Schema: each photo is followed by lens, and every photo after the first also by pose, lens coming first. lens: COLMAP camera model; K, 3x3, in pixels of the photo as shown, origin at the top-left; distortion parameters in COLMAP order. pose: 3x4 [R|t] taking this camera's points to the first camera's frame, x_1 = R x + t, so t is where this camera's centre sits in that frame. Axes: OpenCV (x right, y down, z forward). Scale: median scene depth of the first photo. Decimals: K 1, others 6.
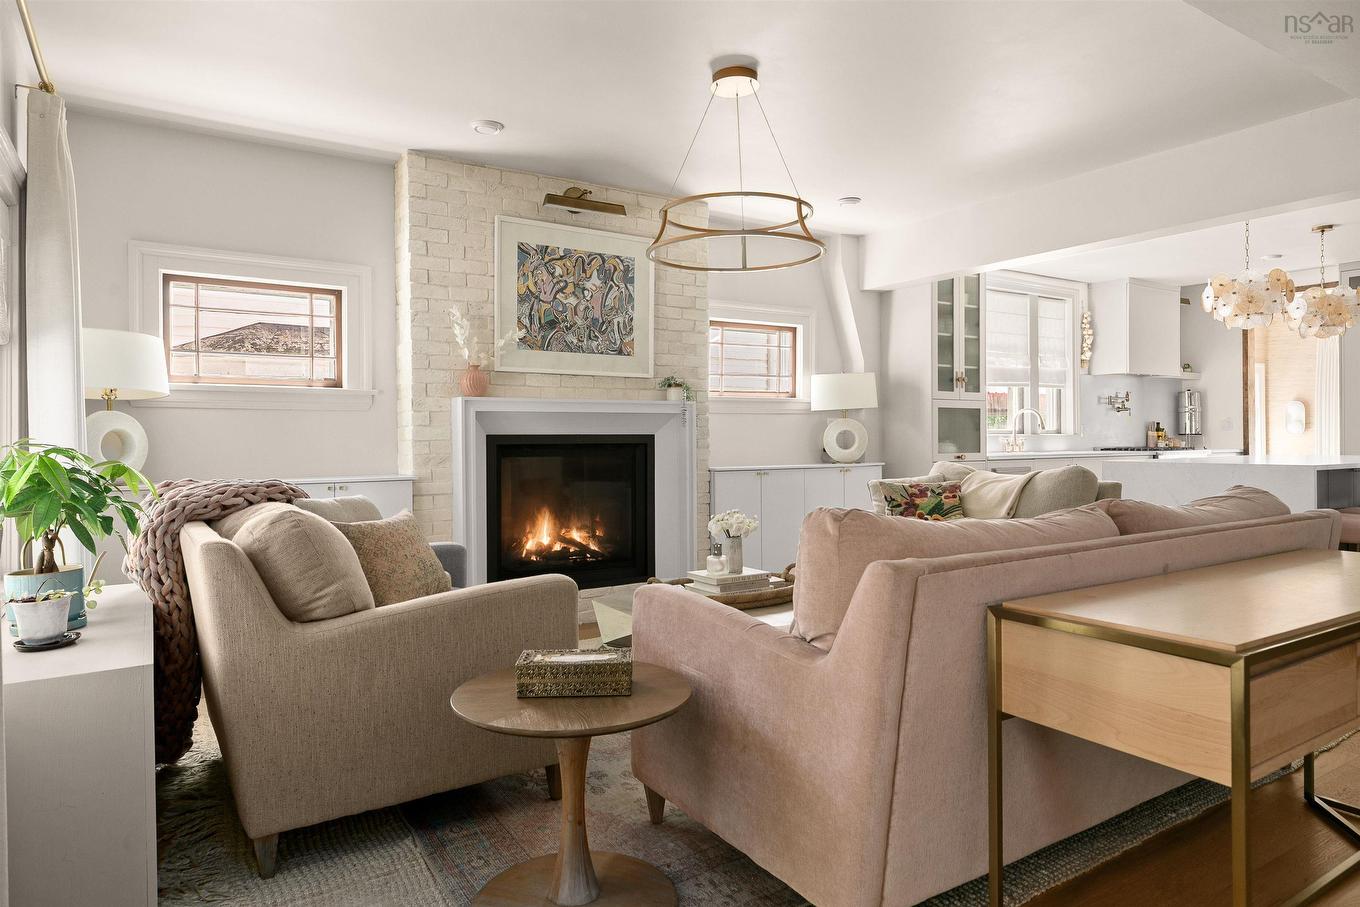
lens RADIAL K [[768.7, 0, 656.5], [0, 768.7, 467.0], [0, 0, 1]] dist [-0.007298, 0.000625]
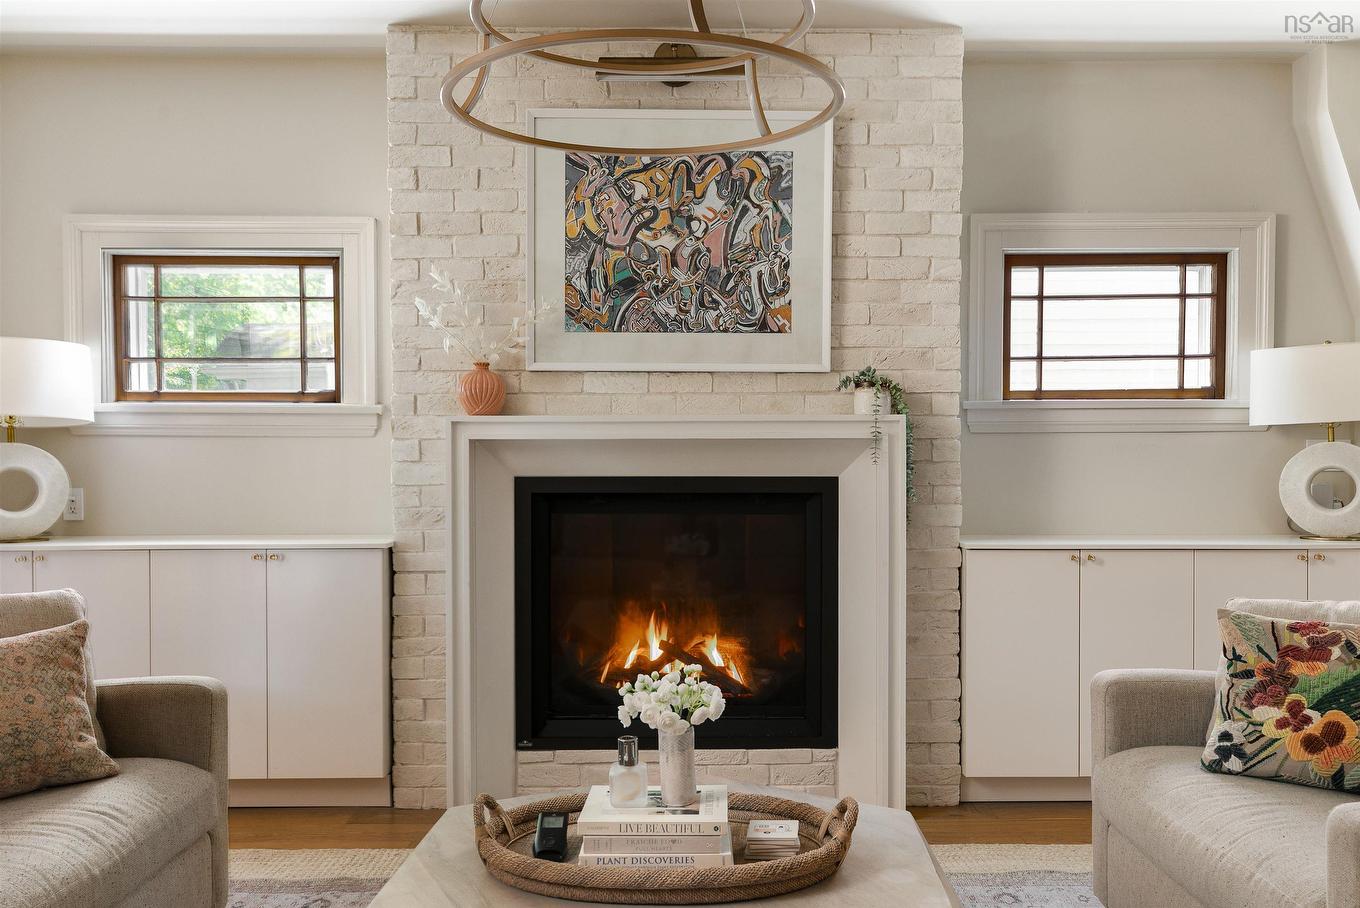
lens RADIAL K [[1076.1, 0, 705.9], [0, 1076.1, 480.9], [0, 0, 1]] dist [-0.004813, 0.010214]
pose [[0.867975, 0.020385, -0.496190, 0.313816], [-0.022543, 0.999745, 0.001639, -0.041976], [0.496096, 0.009763, 0.868213, 0.329184]]
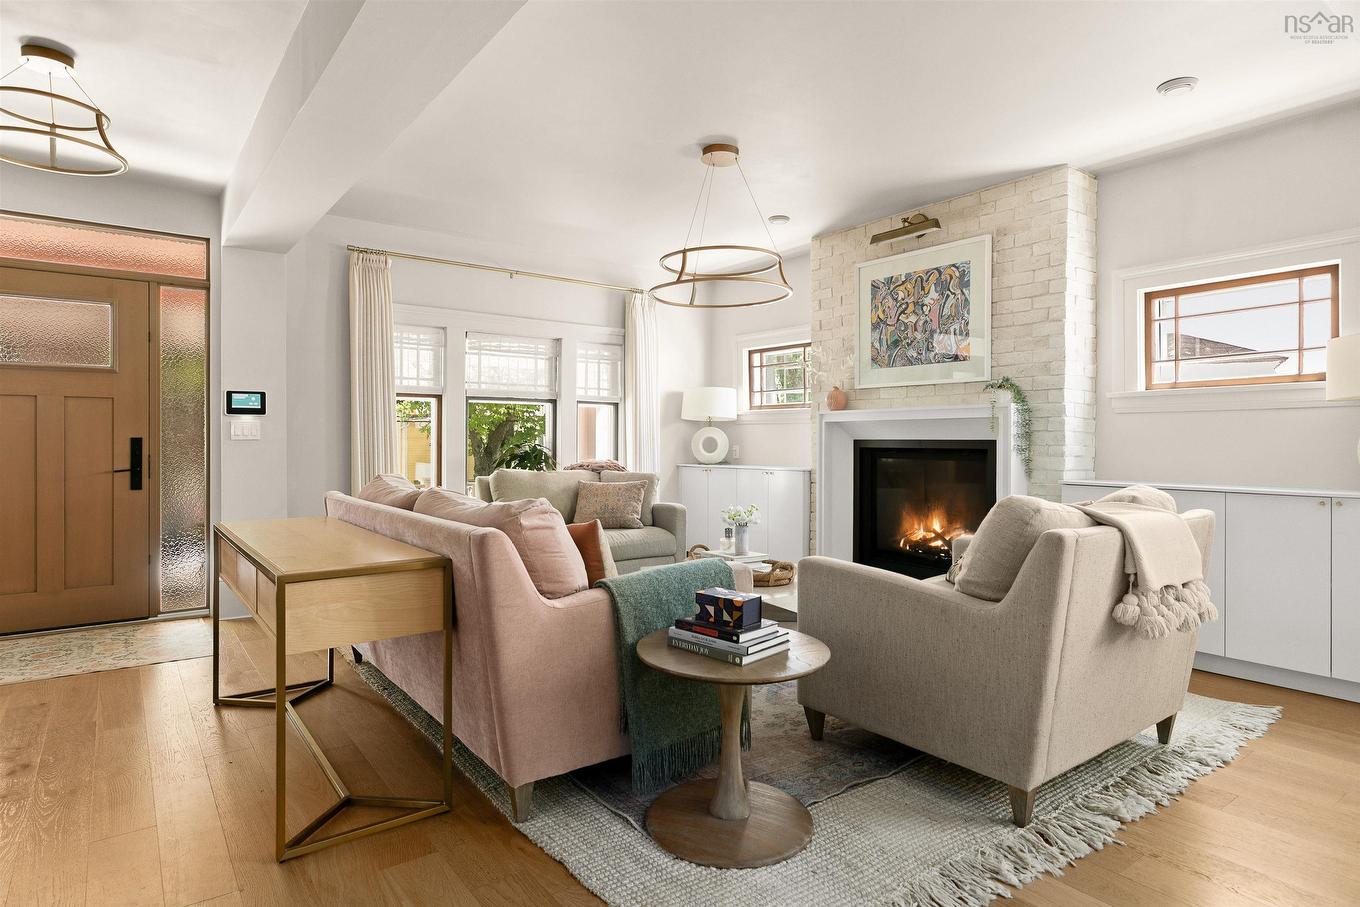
lens RADIAL K [[768.7, 0, 688.4], [0, 768.7, 447.4], [0, 0, 1]] dist [-0.007298, 0.000625]
pose [[0.106578, 0.011904, -0.994233, 0.954807], [-0.042379, 0.999074, 0.007419, -0.027228], [0.993401, 0.041344, 0.106984, 0.574959]]
